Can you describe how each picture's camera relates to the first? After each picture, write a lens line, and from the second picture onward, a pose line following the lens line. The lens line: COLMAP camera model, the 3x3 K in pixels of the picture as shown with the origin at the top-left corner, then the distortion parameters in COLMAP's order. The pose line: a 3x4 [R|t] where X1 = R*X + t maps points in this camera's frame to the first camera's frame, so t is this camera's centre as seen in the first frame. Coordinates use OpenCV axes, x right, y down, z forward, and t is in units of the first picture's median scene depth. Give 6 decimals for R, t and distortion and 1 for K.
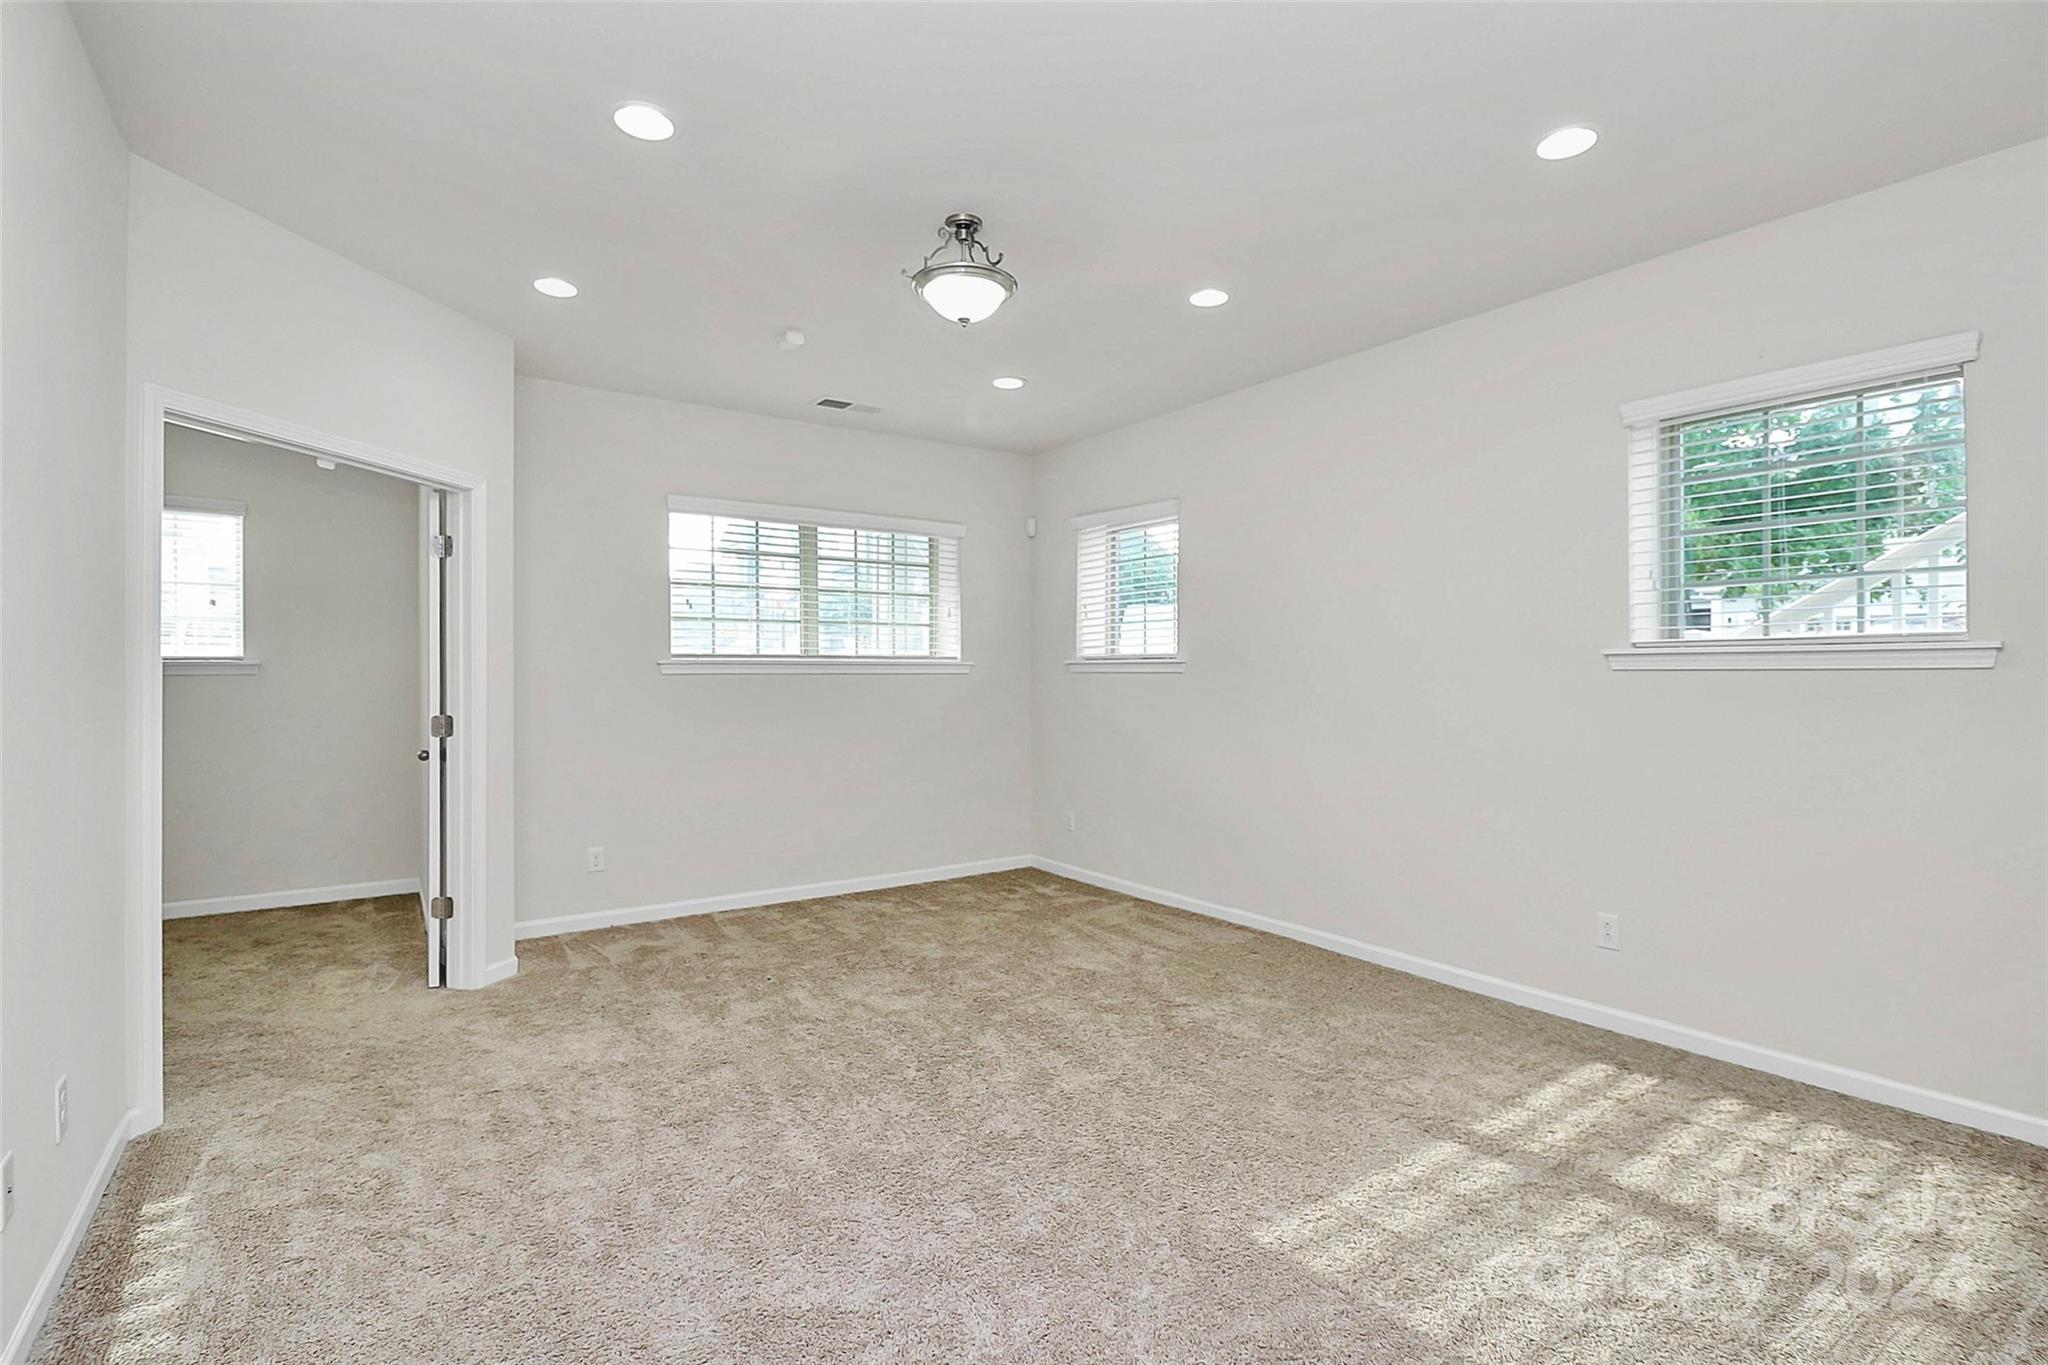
lens RADIAL K [[968.8, 0, 1029.6], [0, 968.8, 669.0], [0, 0, 1]] dist [0.000091, -0.000702]
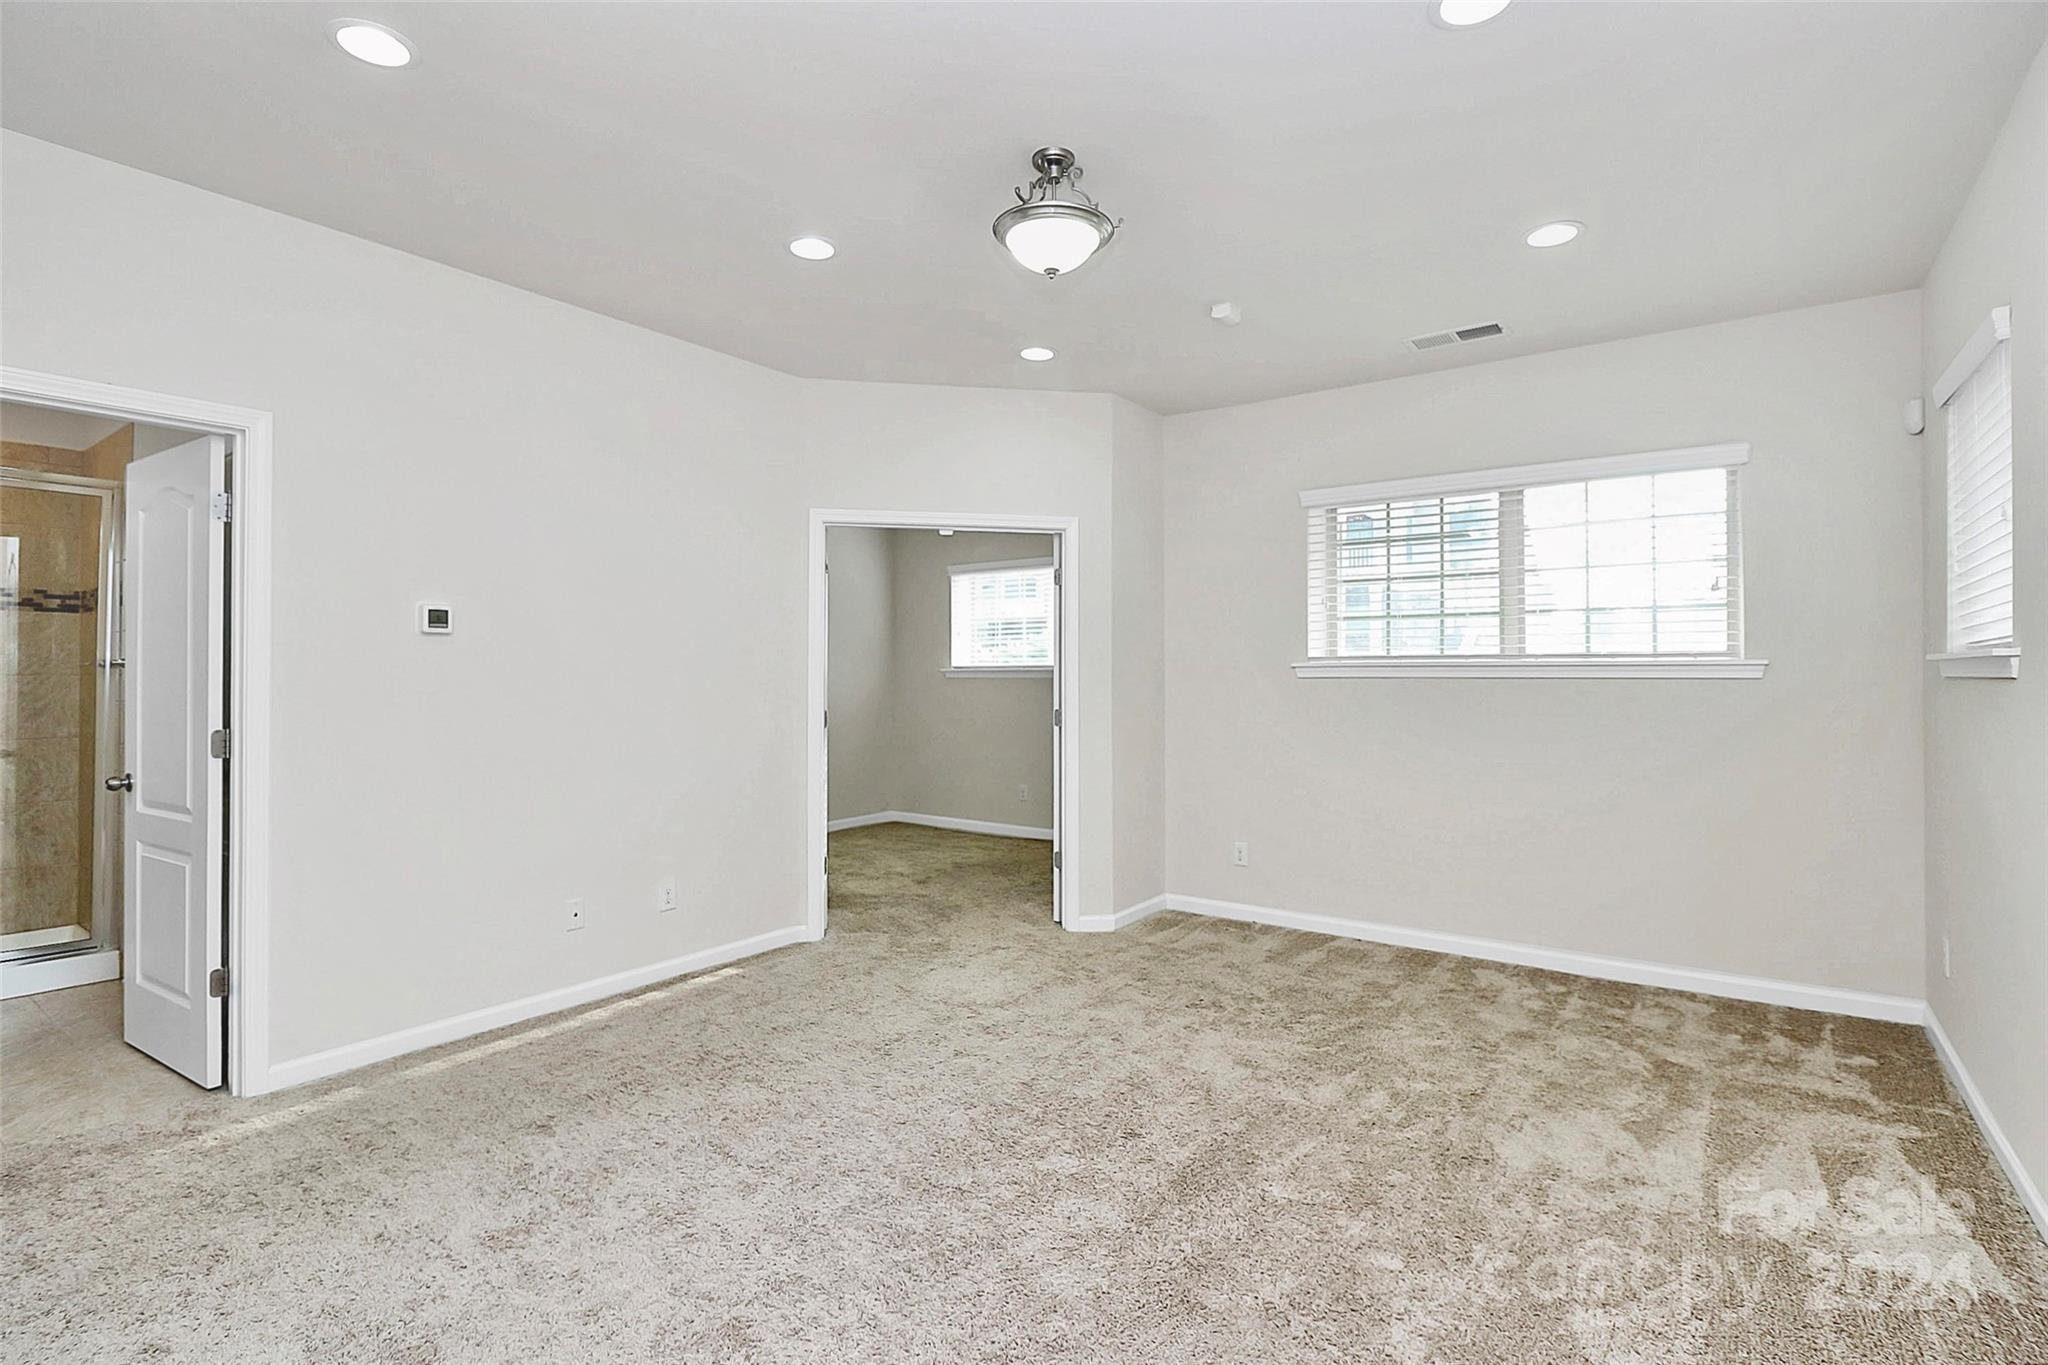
lens RADIAL K [[981.4, 0, 1024.0], [0, 981.4, 682.5], [0, 0, 1]] dist [0.001892, -0.001051]
pose [[0.340341, 0.011927, -0.940226, 0.545212], [-0.000096, 0.999920, 0.012650, -0.002494], [0.940302, -0.004215, 0.340315, 0.490355]]
